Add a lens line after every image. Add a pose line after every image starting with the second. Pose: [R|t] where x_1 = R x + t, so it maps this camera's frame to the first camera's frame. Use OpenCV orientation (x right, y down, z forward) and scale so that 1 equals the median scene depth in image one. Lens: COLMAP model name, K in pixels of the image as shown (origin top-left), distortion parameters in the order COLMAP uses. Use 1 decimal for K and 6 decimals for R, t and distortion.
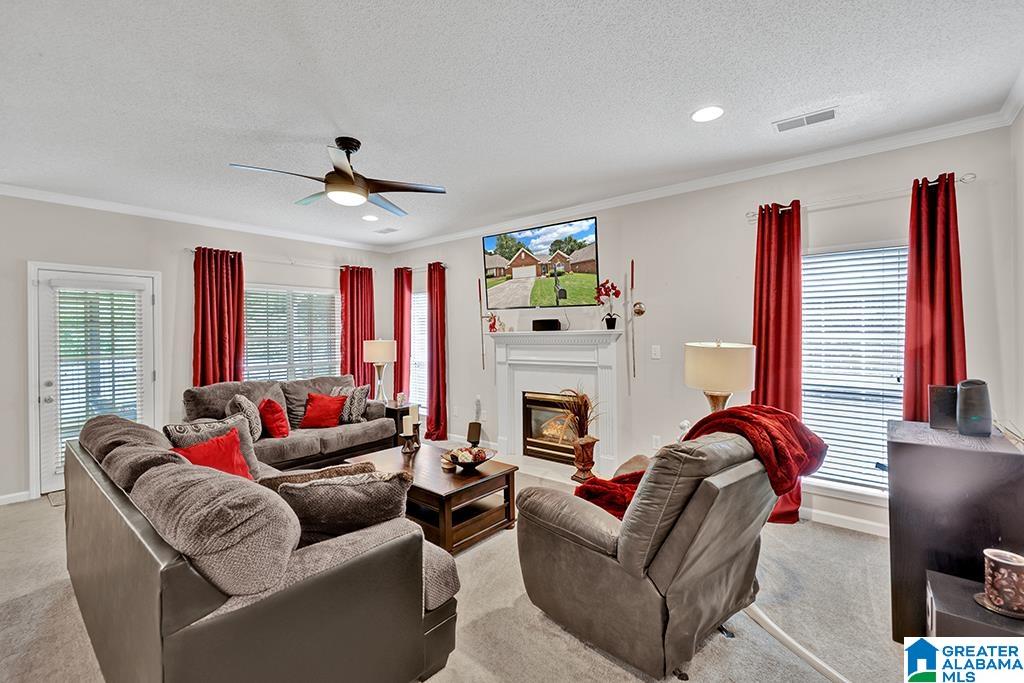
lens RADIAL K [[449.8, 0, 512.0], [0, 449.8, 341.5], [0, 0, 1]] dist [-0.001290, 0.000028]
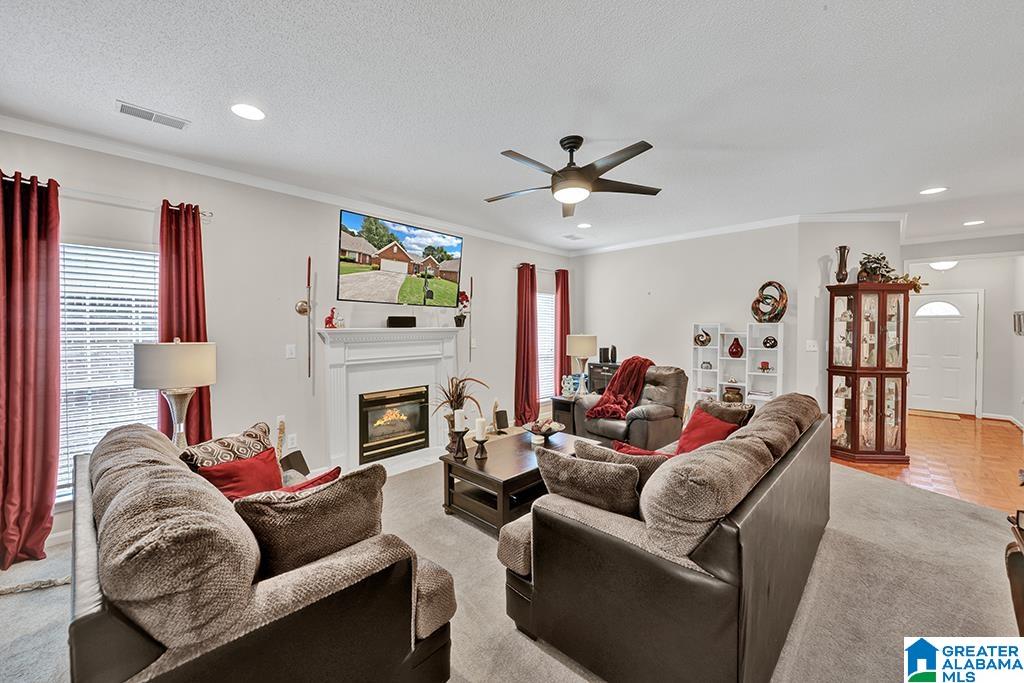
lens RADIAL K [[387.8, 0, 516.7], [0, 387.8, 334.0], [0, 0, 1]] dist [0.001867, 0.000074]
pose [[0.032695, -0.004179, 0.999457, -0.808594], [0.012473, 0.999915, 0.003773, -0.009234], [-0.999388, 0.012343, 0.032744, 0.723376]]
